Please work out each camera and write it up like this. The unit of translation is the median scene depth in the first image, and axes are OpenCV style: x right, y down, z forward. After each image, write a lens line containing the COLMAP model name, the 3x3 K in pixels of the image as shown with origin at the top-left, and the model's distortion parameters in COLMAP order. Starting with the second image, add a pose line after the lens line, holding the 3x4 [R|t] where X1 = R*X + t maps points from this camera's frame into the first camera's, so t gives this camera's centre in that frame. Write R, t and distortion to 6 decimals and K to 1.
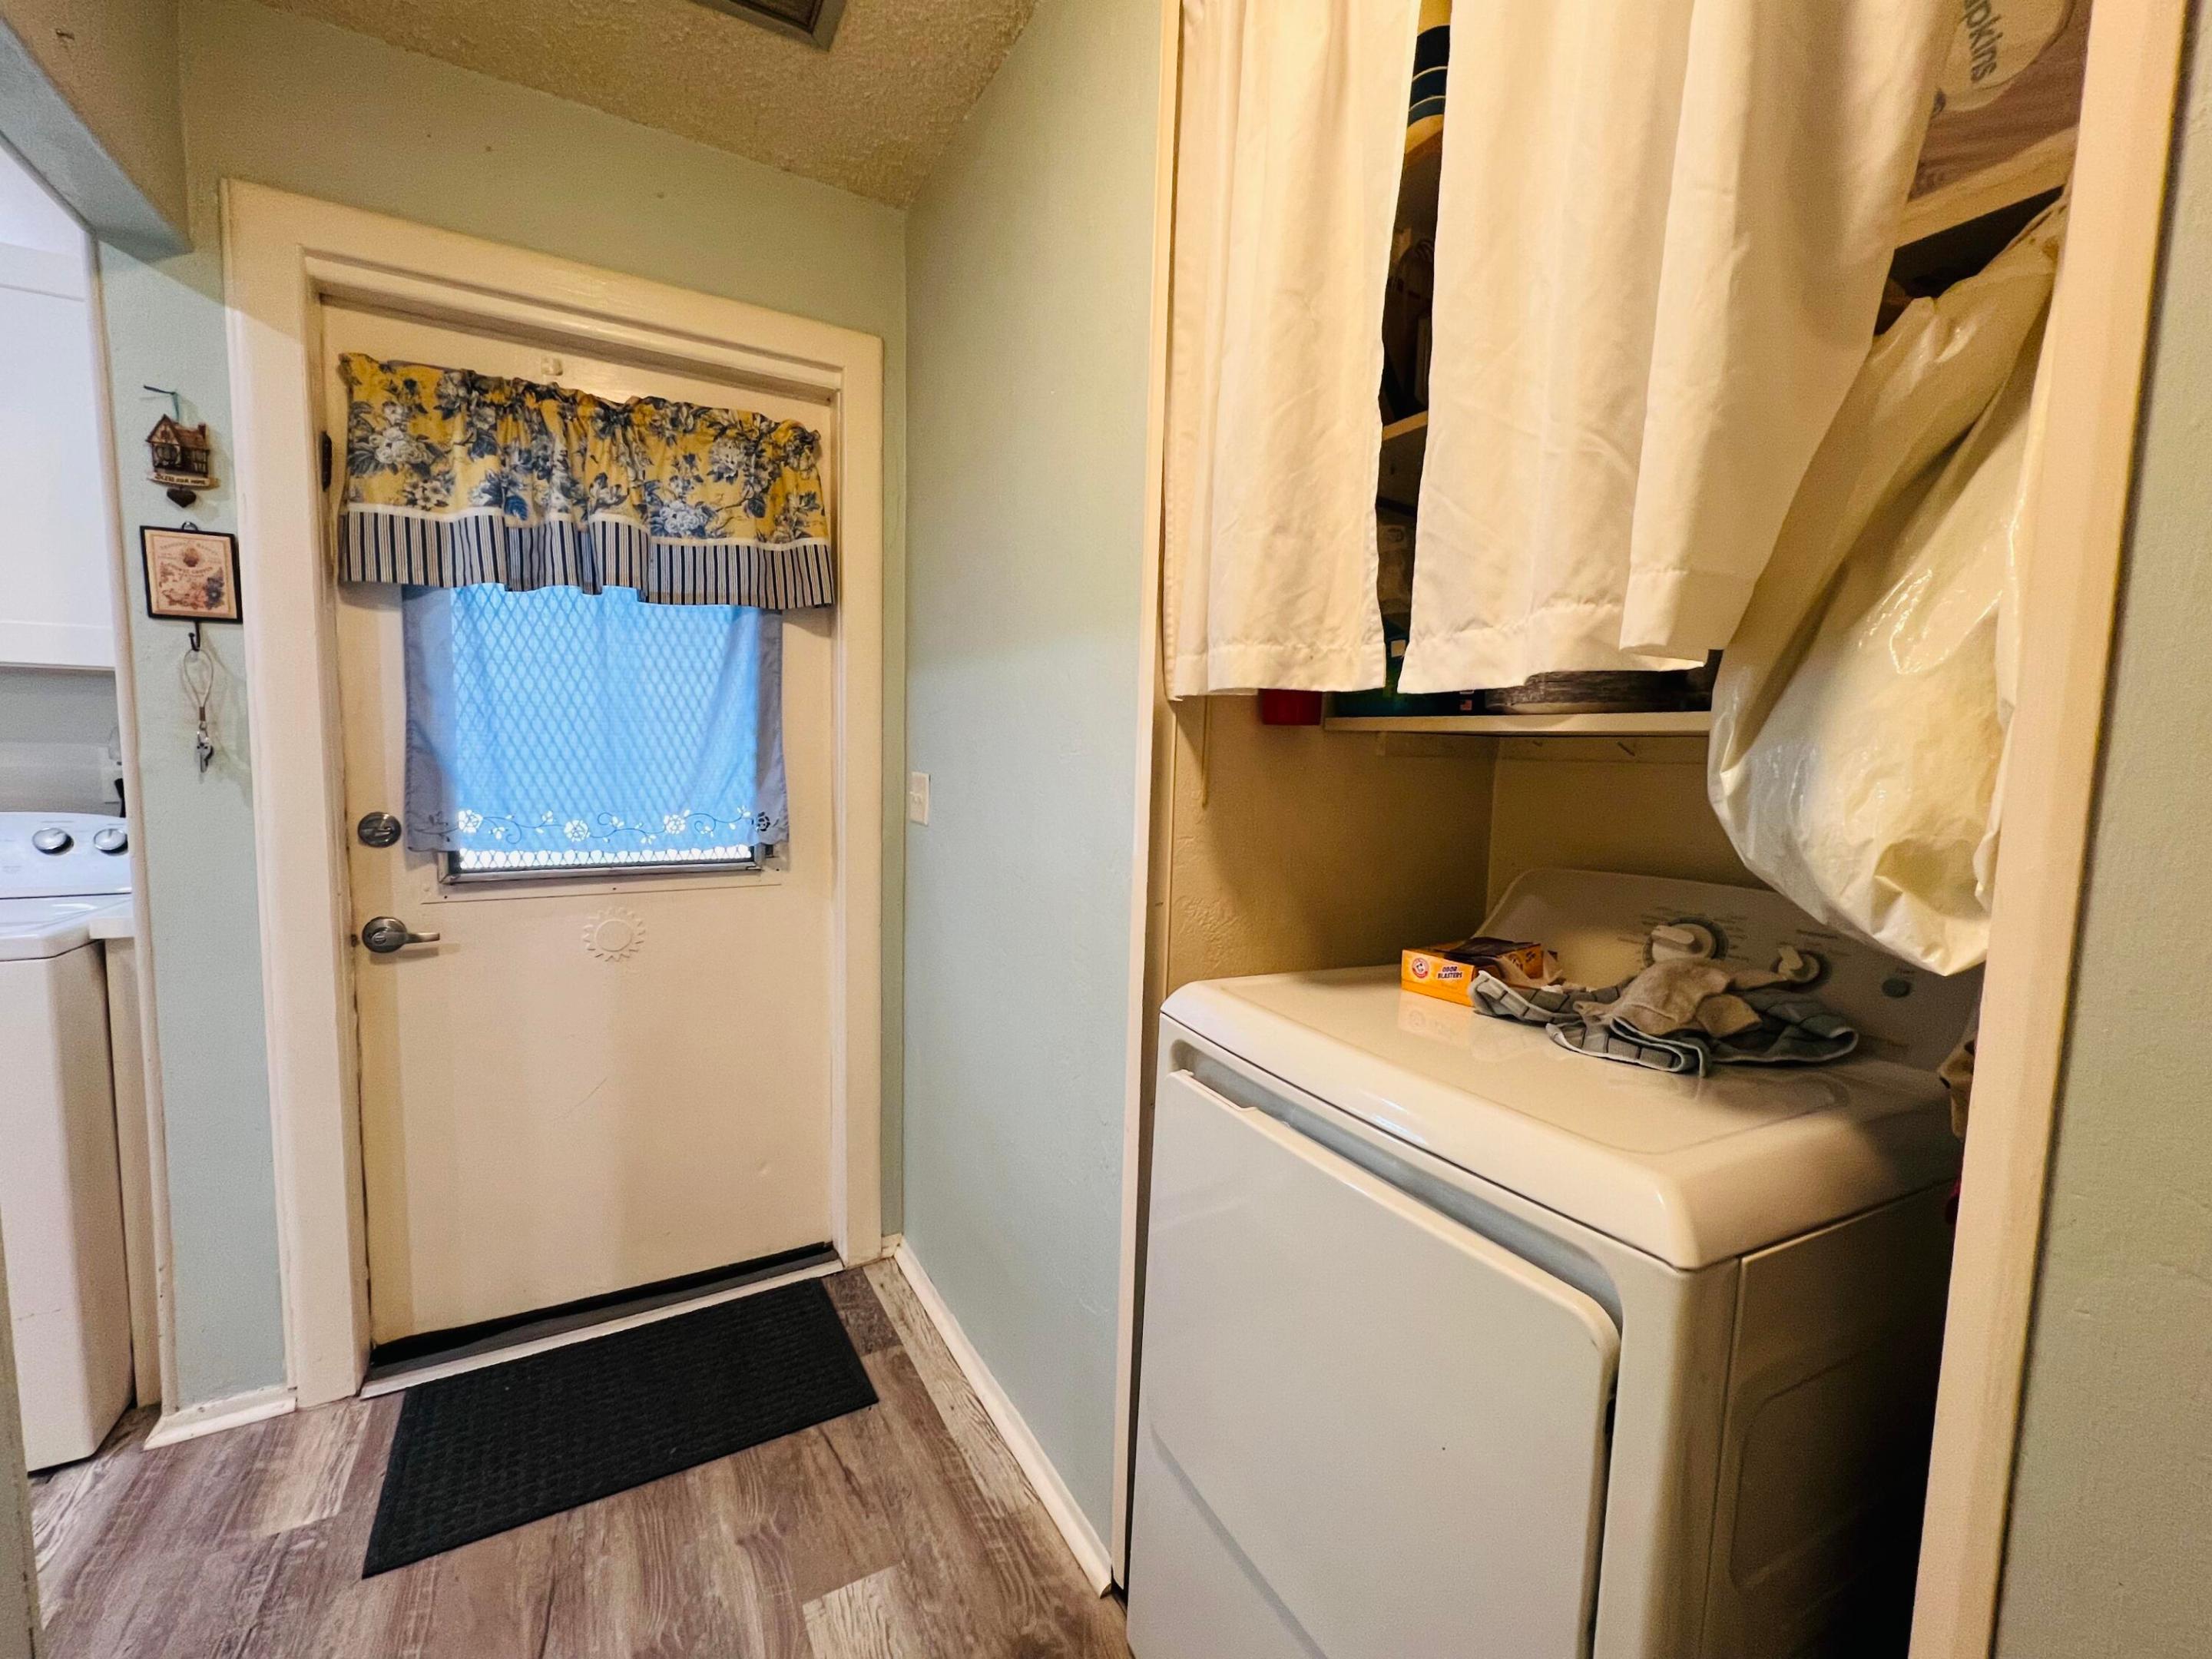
lens RADIAL K [[911.8, 0, 1103.9], [0, 911.8, 833.5], [0, 0, 1]] dist [-0.003429, 0.000508]
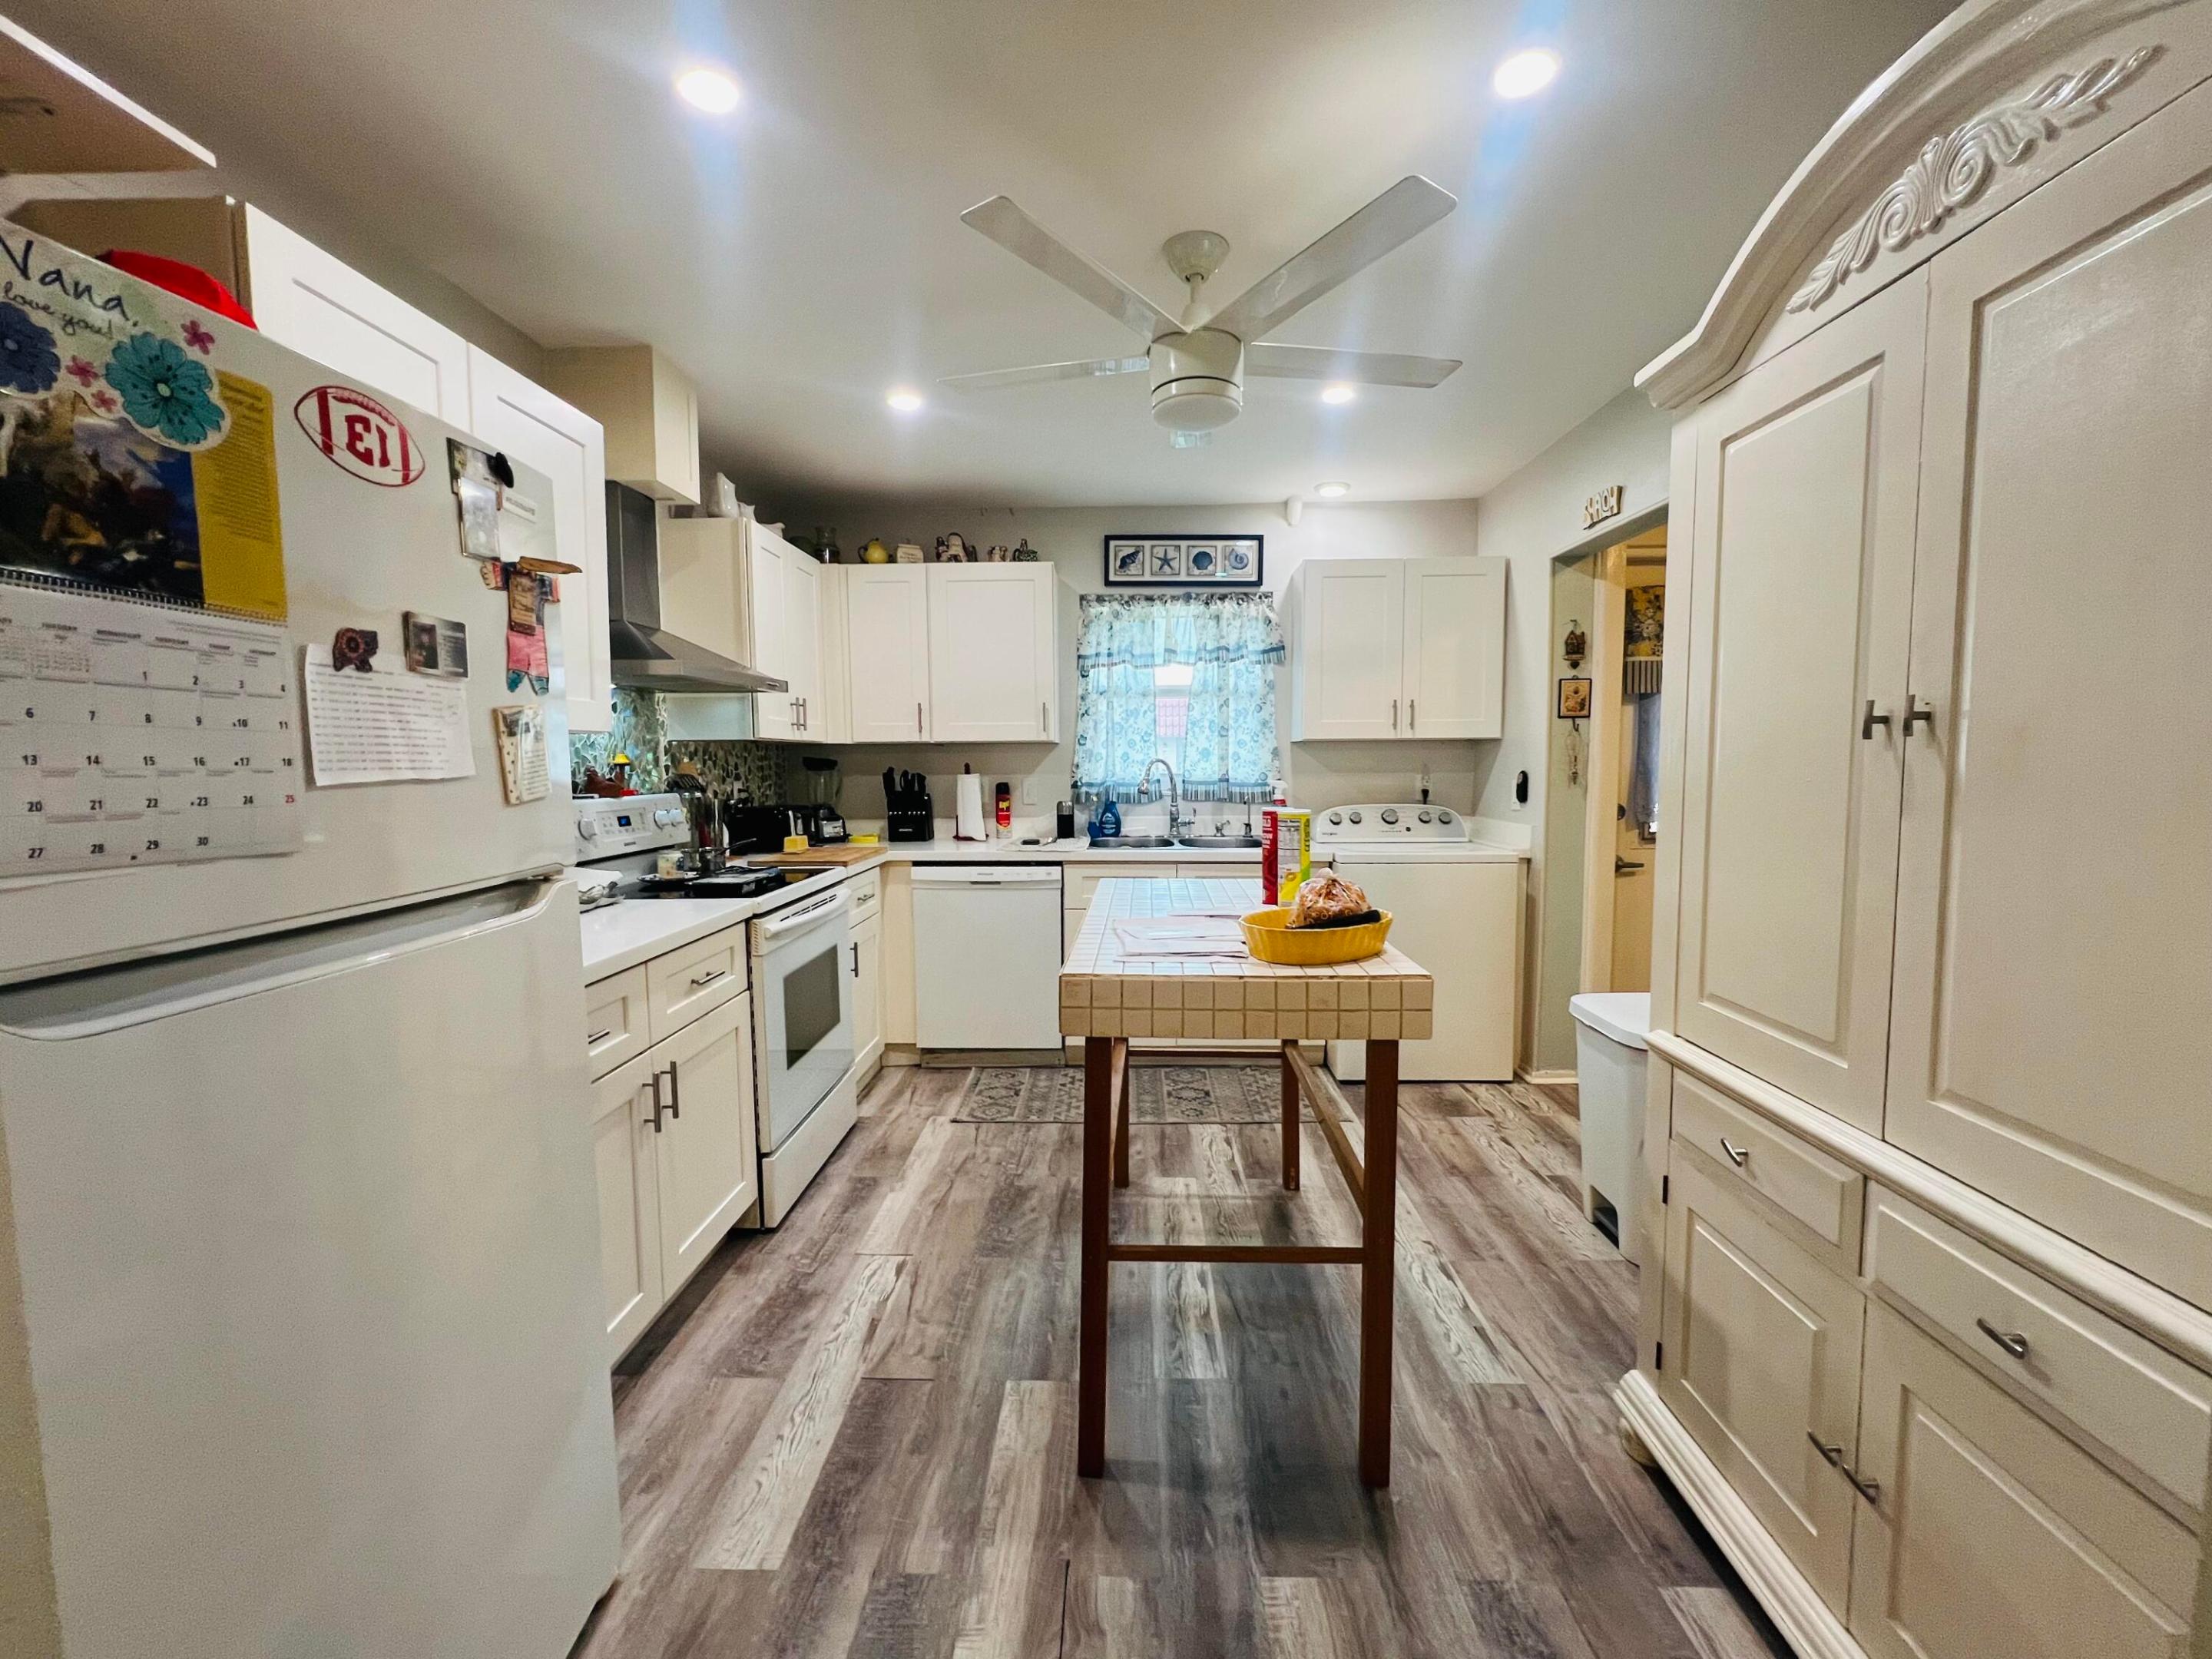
lens RADIAL K [[911.8, 0, 1106.6], [0, 911.8, 832.5], [0, 0, 1]] dist [-0.003429, 0.000508]
pose [[0.852614, 0.013869, -0.522357, -0.749934], [-0.019166, 0.999805, -0.004739, 0.079557], [0.522190, 0.014052, 0.852713, -1.445893]]
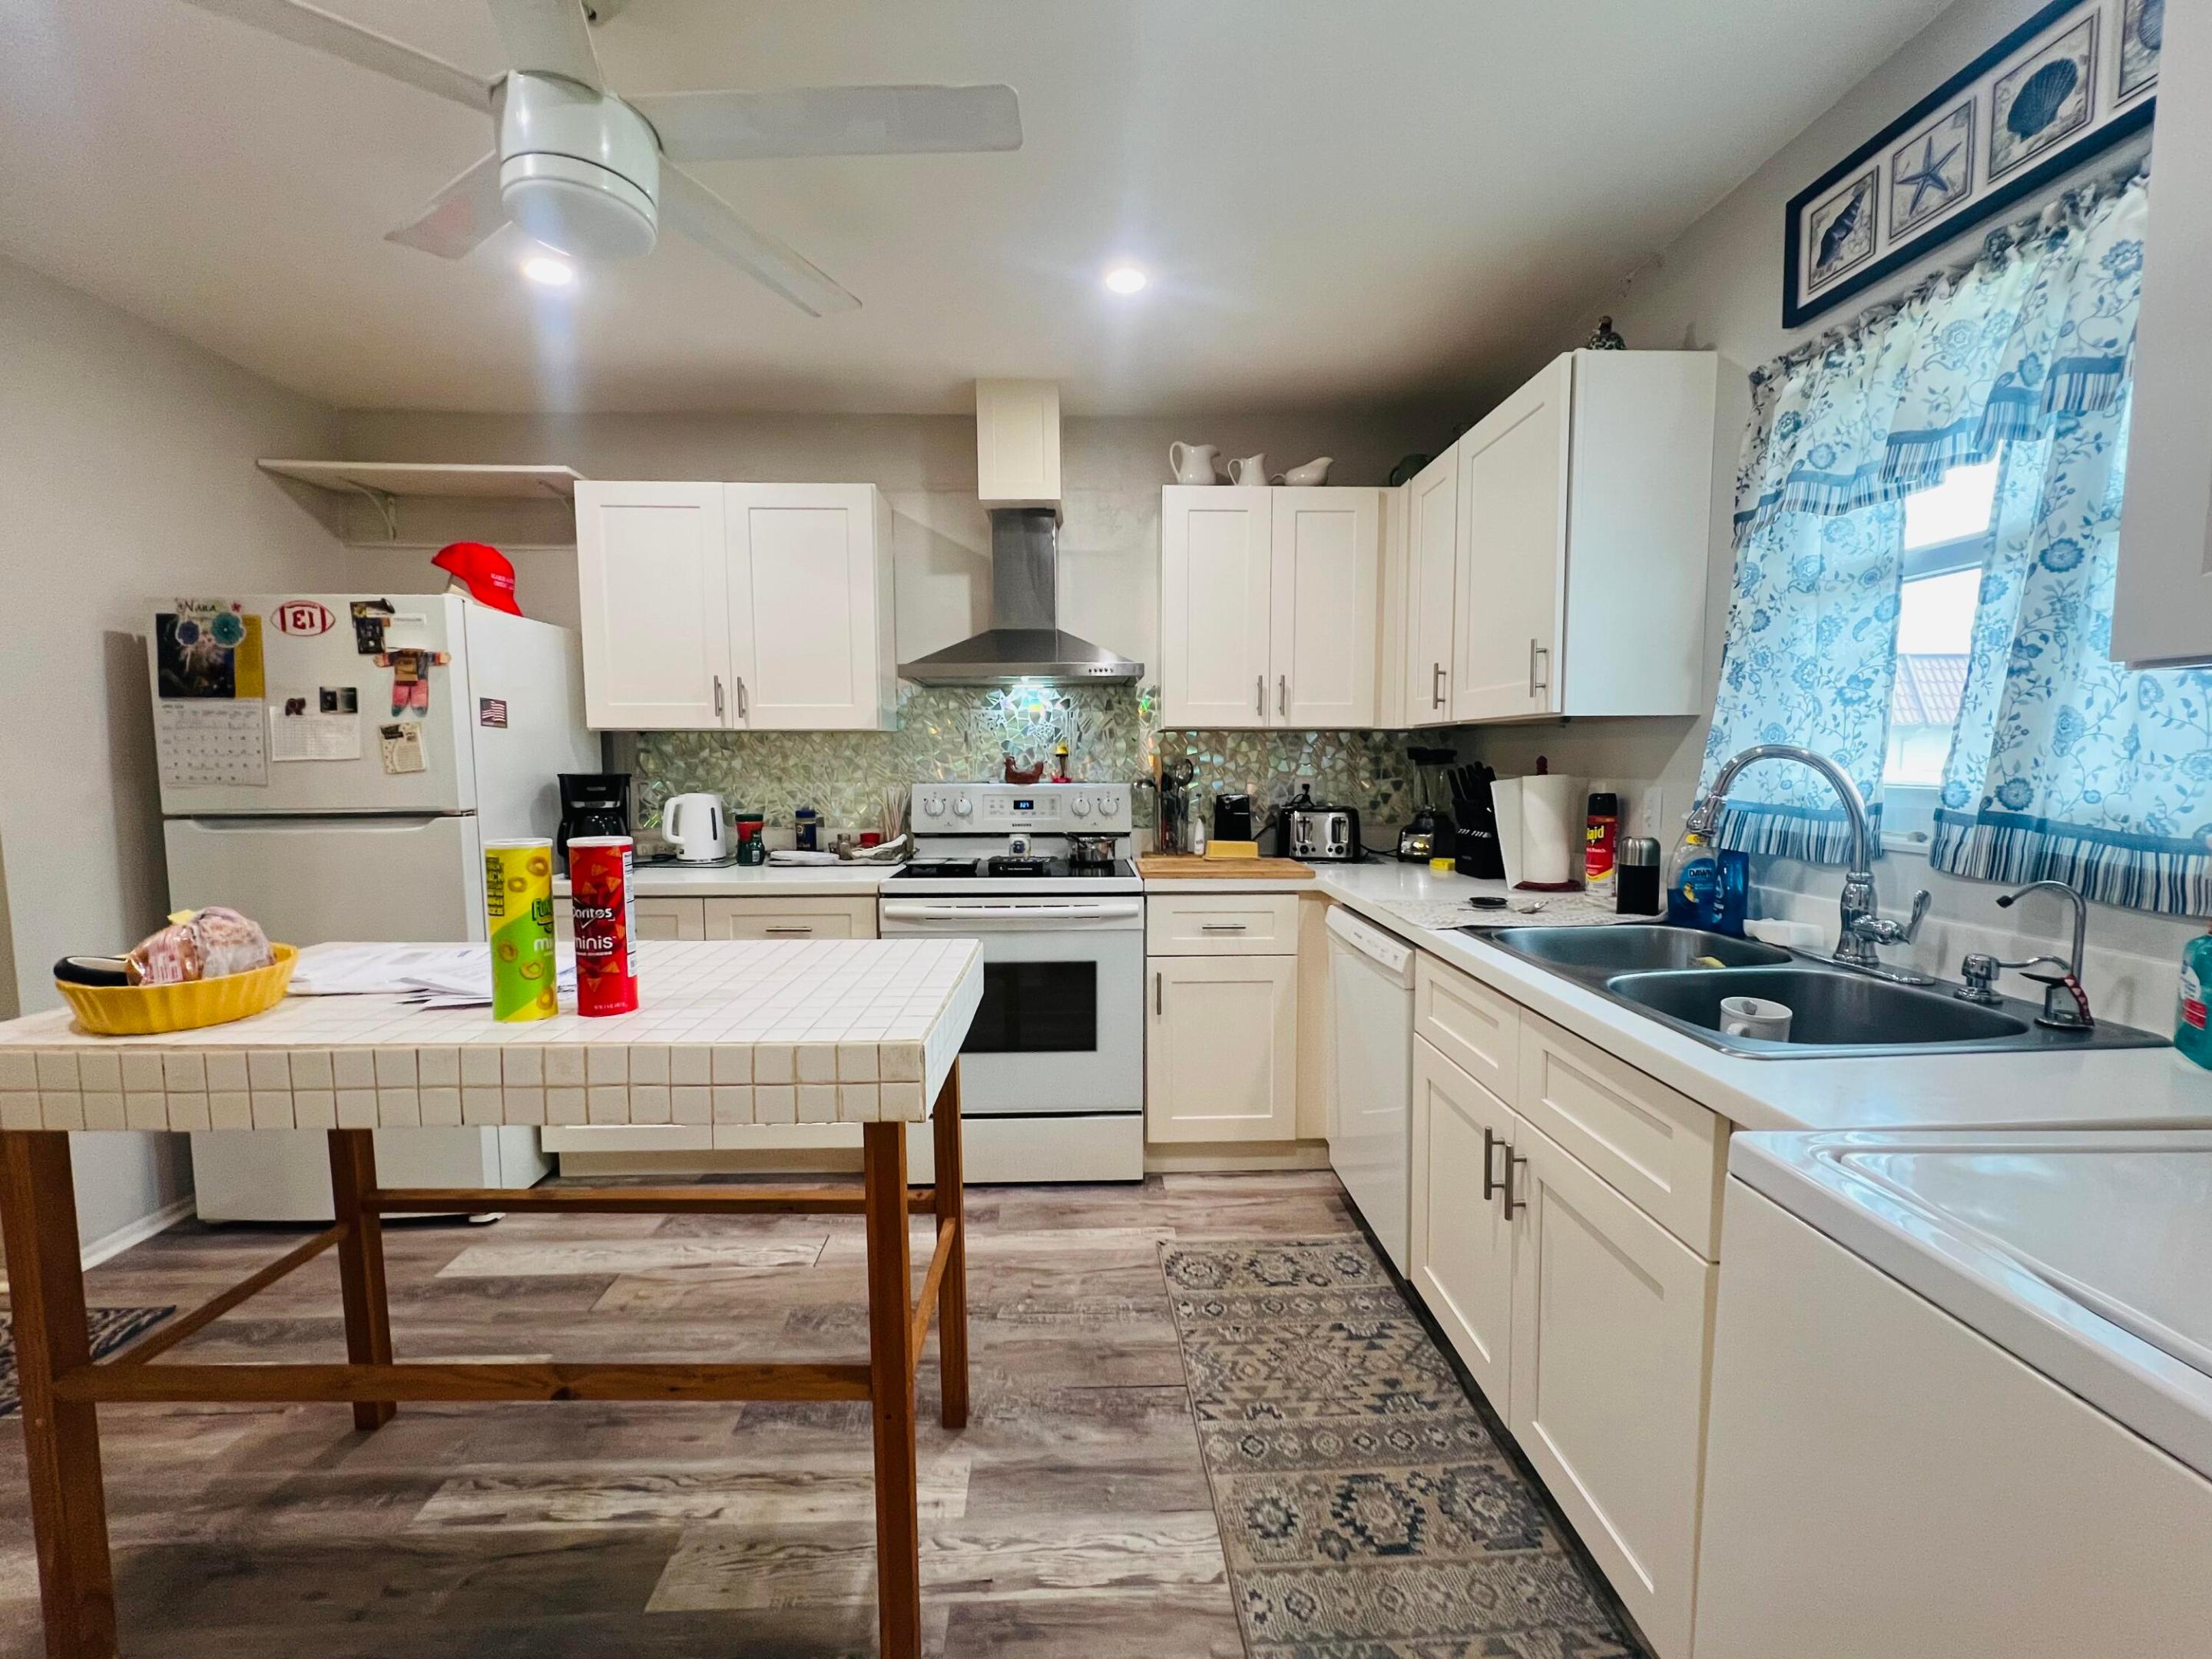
lens RADIAL K [[911.8, 0, 1108.1], [0, 911.8, 834.0], [0, 0, 1]] dist [-0.003429, 0.000508]
pose [[-0.463727, 0.052885, -0.884398, -0.773343], [-0.085156, 0.990935, 0.103907, -0.087269], [0.881876, 0.123497, -0.455020, 0.579478]]
